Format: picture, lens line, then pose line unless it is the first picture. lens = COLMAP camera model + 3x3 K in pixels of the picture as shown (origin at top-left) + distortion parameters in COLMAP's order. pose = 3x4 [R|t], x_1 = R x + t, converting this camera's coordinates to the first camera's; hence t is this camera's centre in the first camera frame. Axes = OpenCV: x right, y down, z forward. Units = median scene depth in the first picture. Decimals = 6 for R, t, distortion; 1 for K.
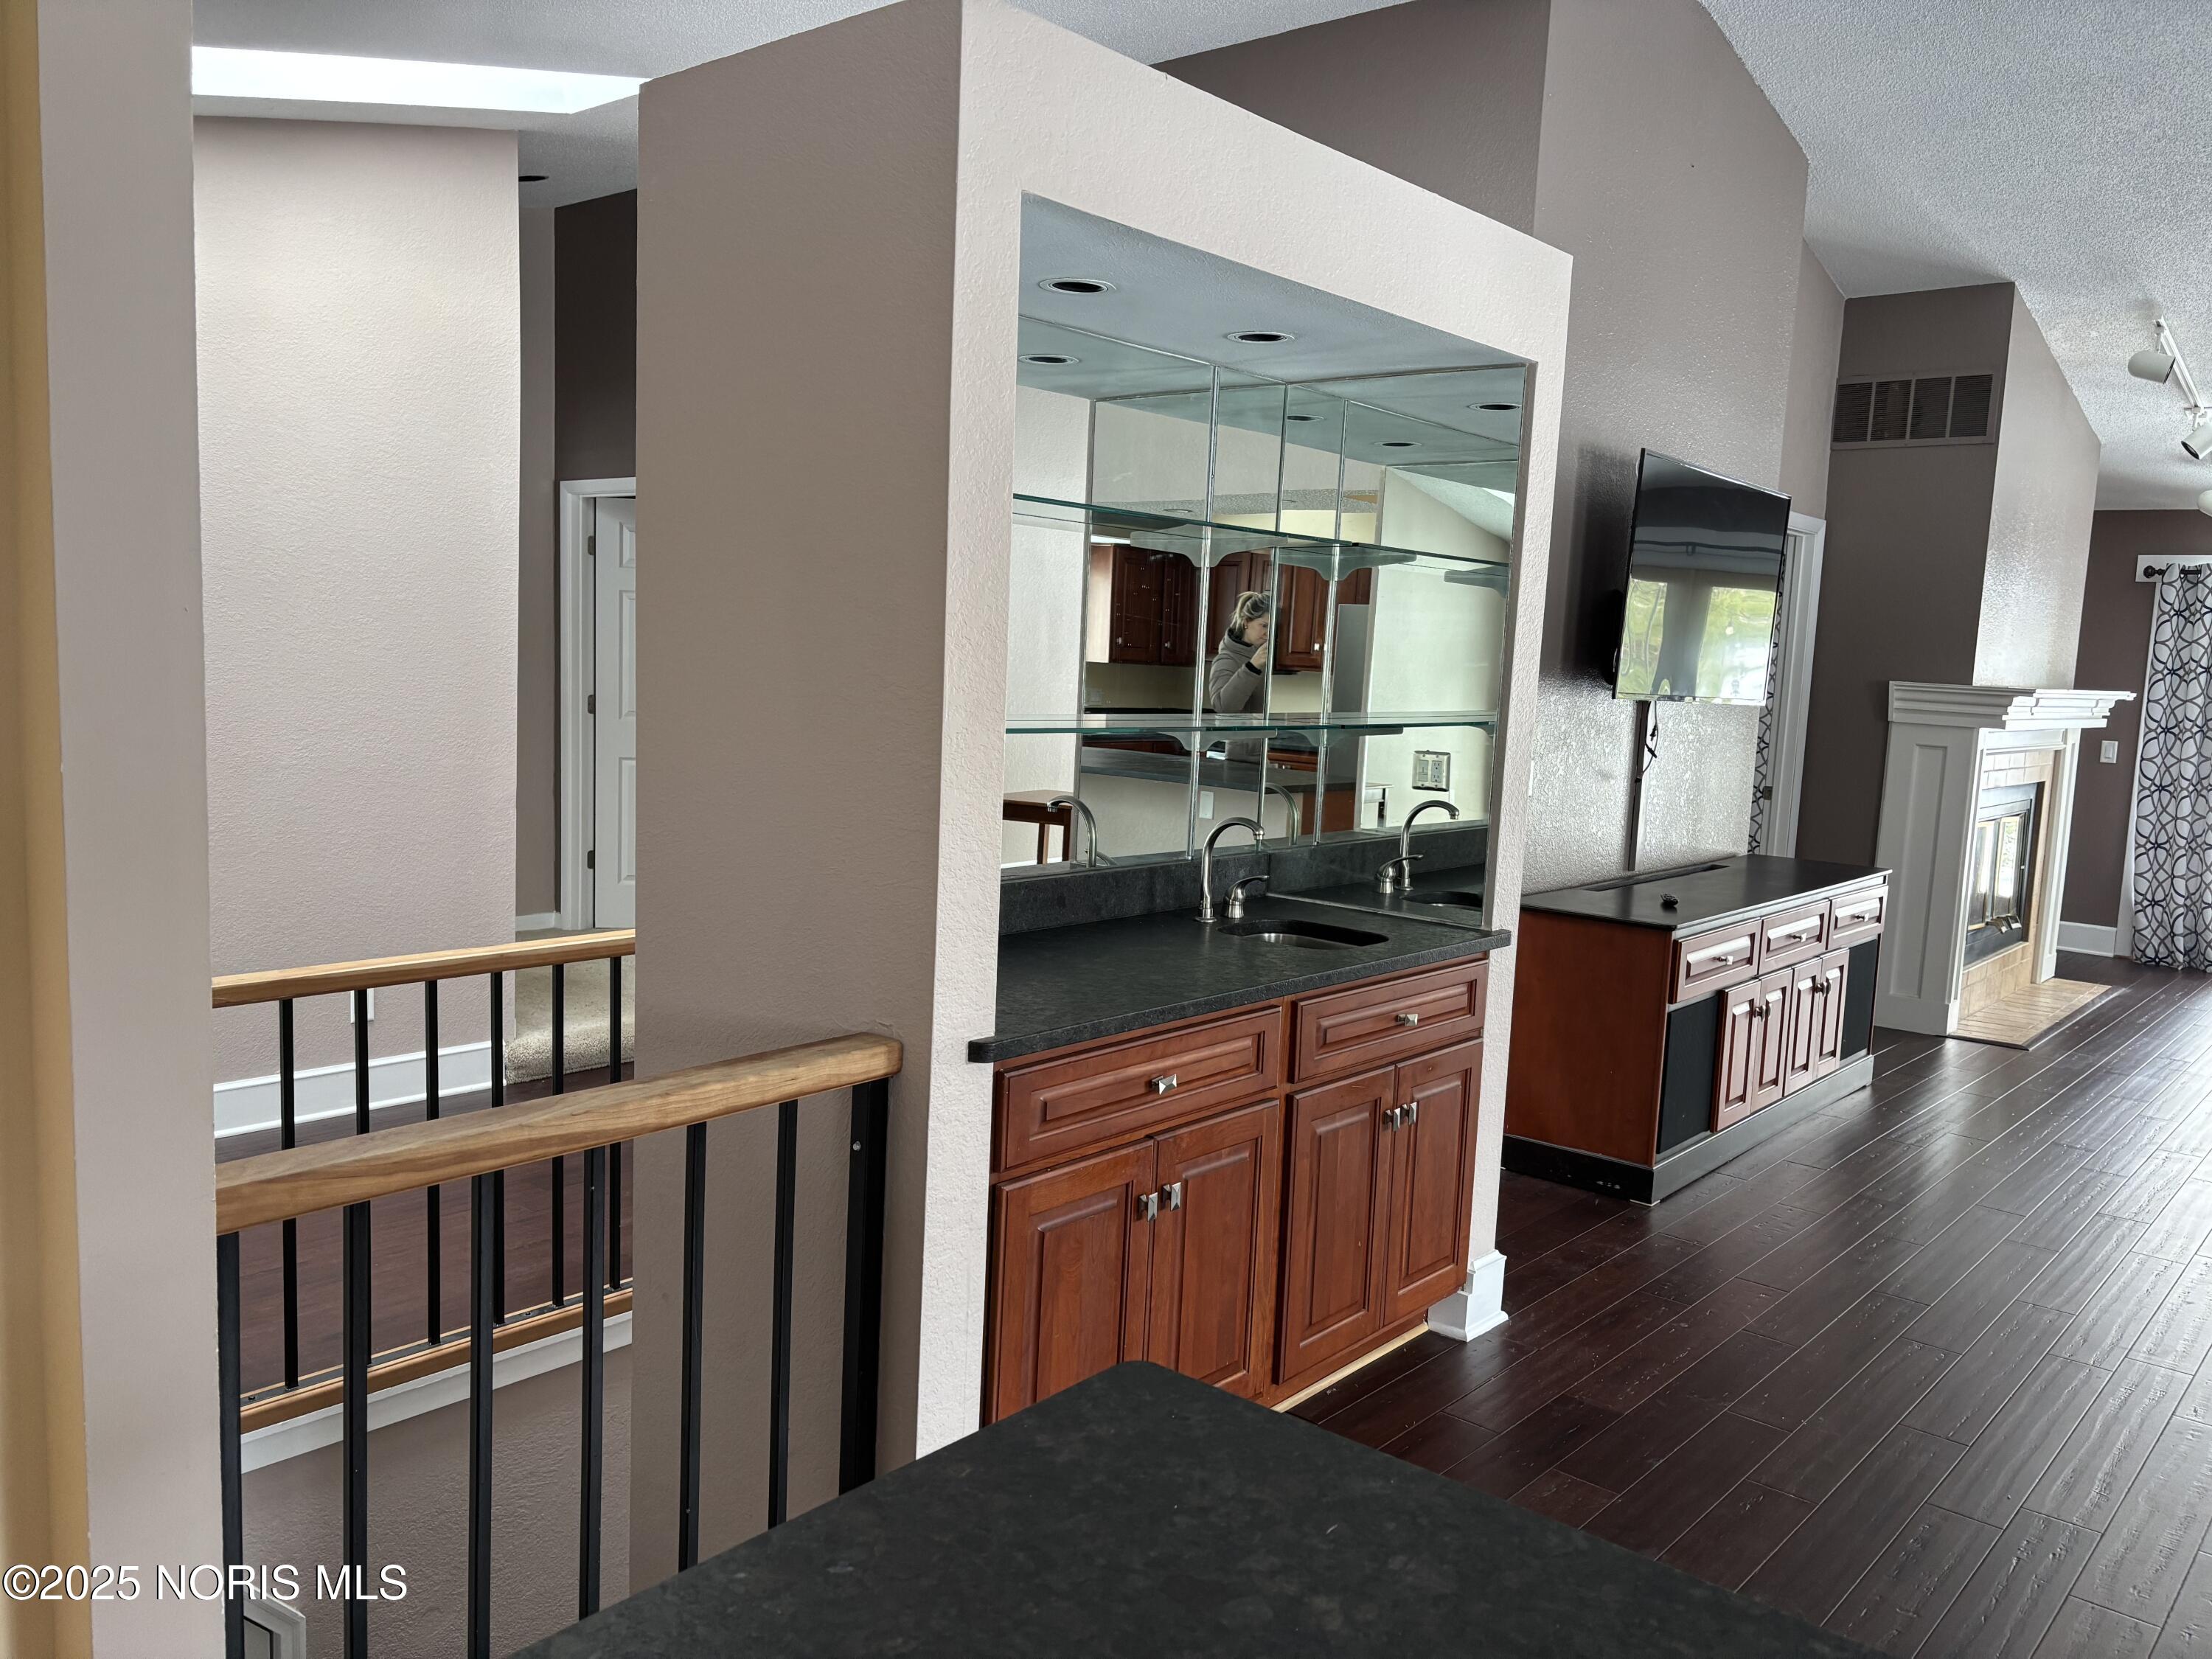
lens RADIAL K [[1665.1, 0, 1093.8], [0, 1665.1, 837.6], [0, 0, 1]] dist [0.050143, -0.039493]
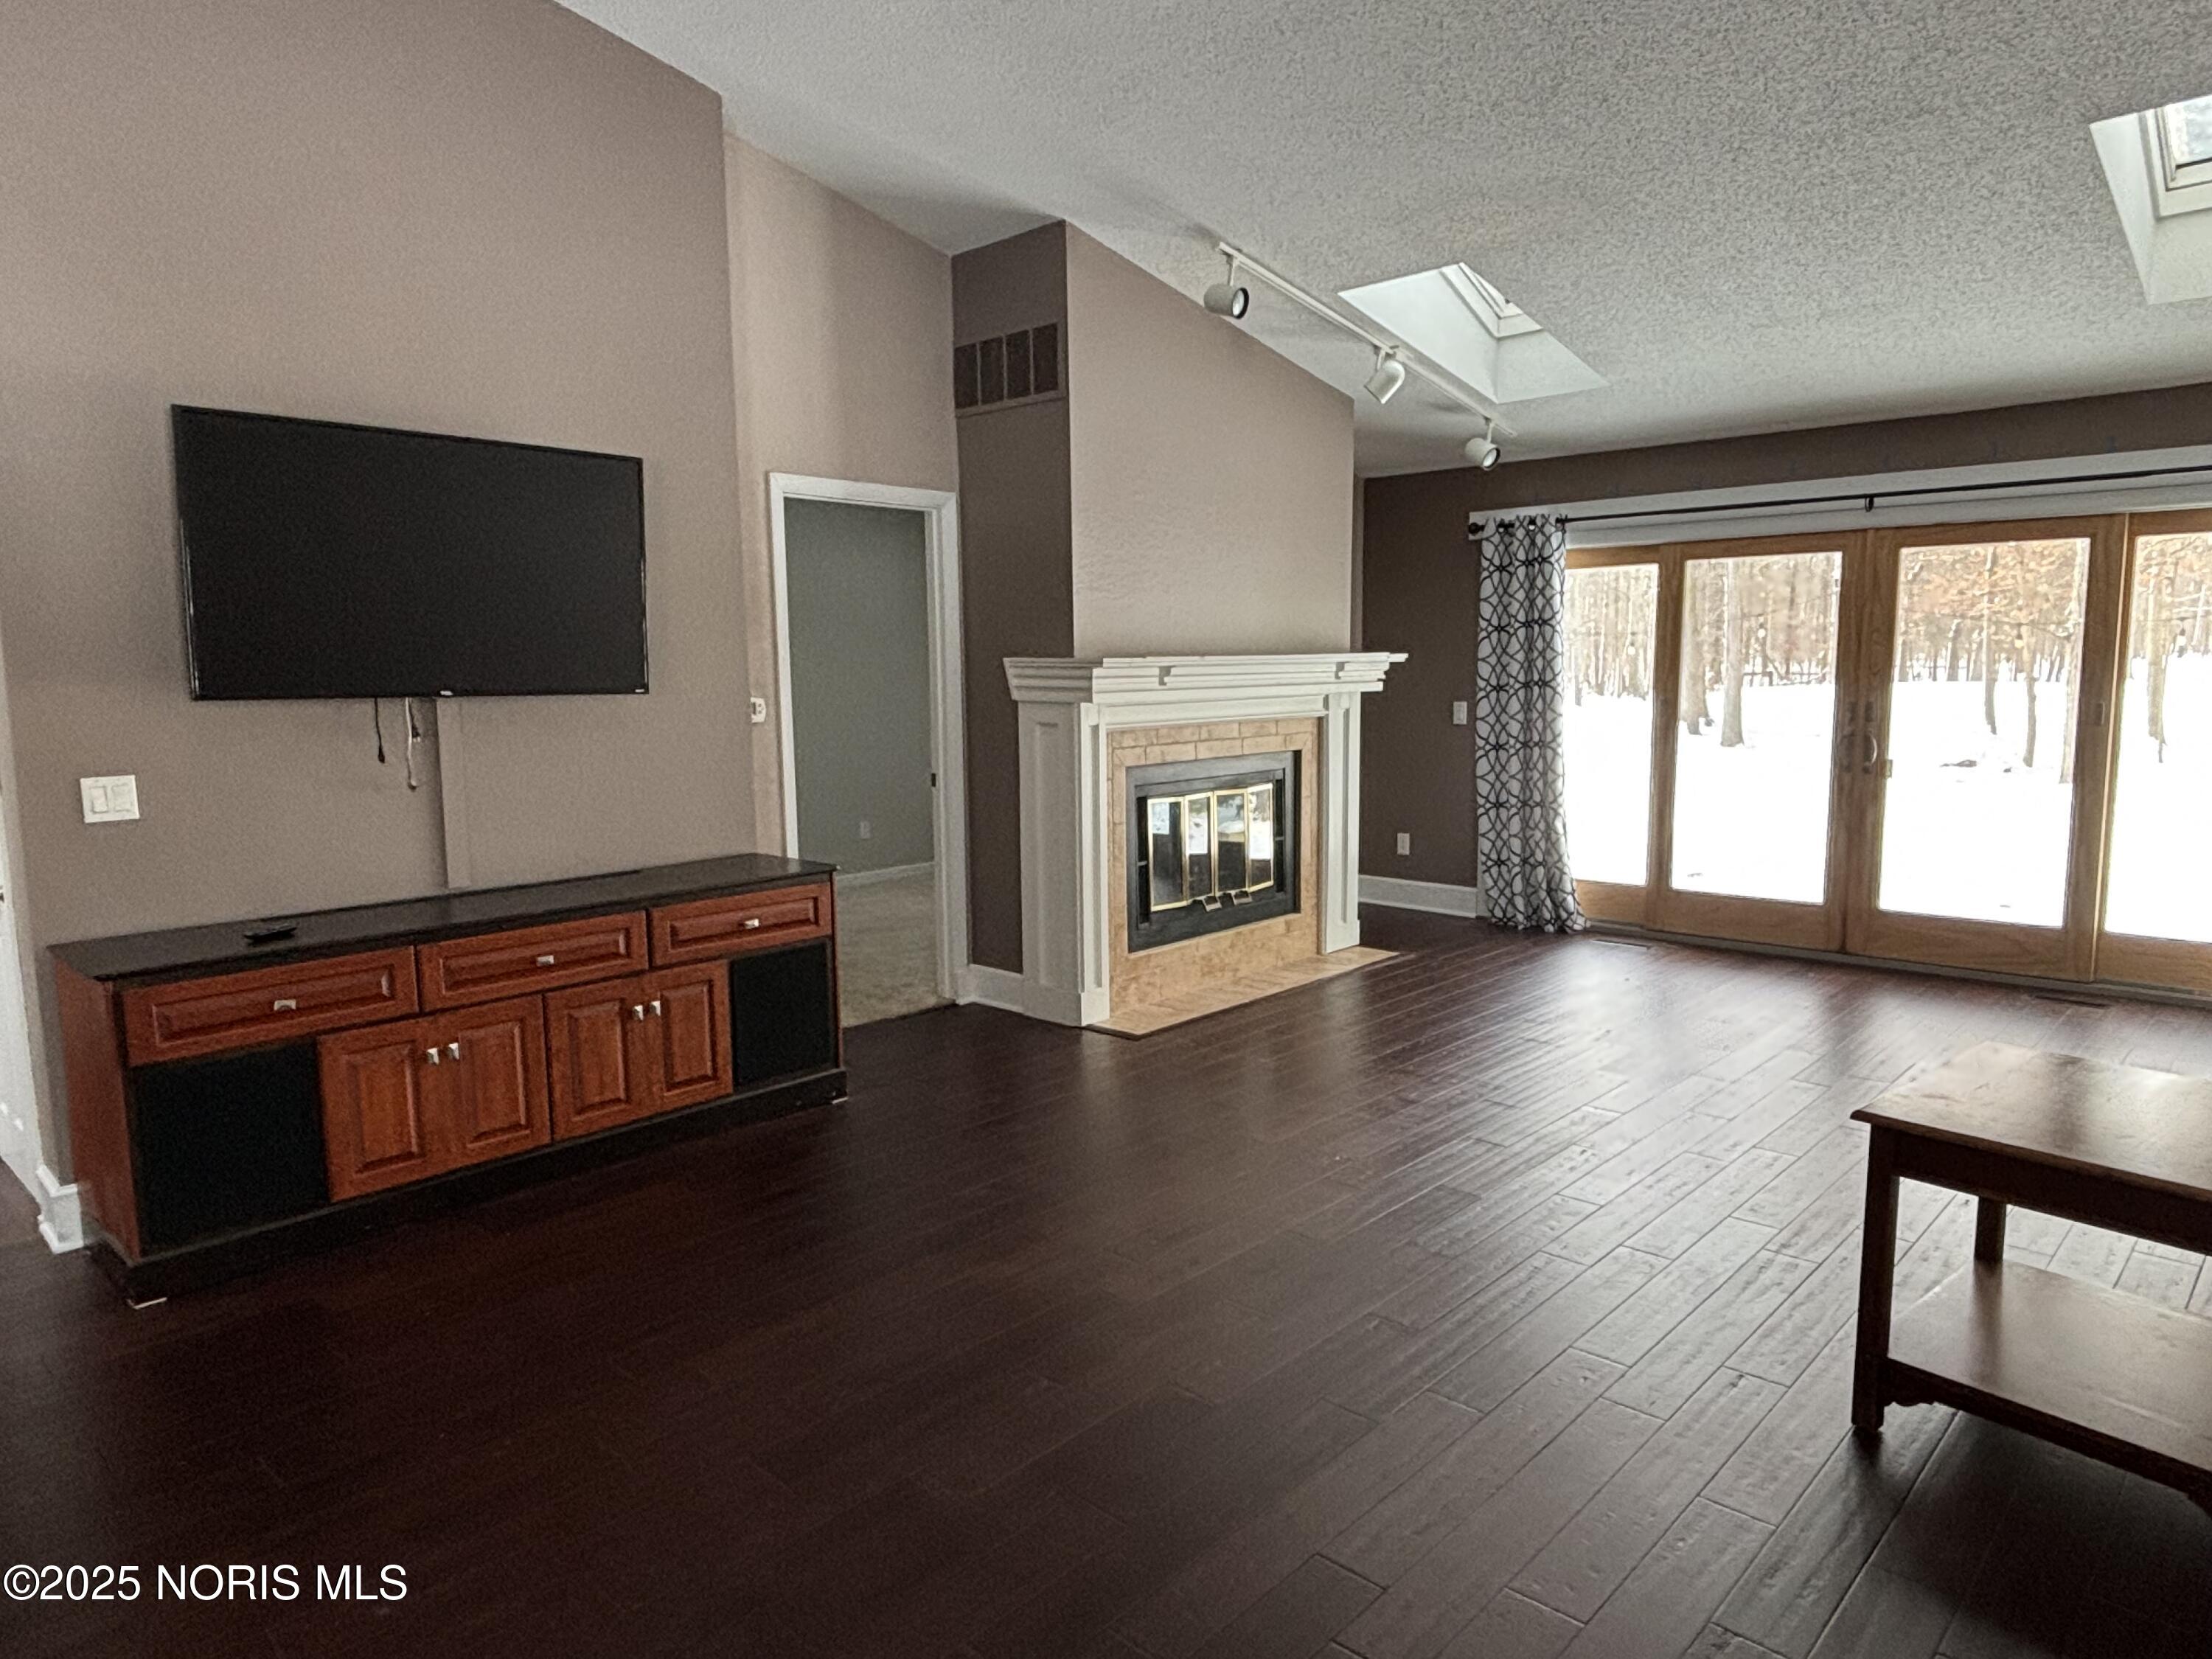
lens RADIAL K [[1382.0, 0, 1106.9], [0, 1382.0, 845.0], [0, 0, 1]] dist [0.006999, -0.009548]
pose [[0.996987, -0.051430, -0.058069, 0.482139], [0.052688, 0.998404, 0.020349, -0.000355], [0.056930, -0.023347, 0.998105, 0.189411]]
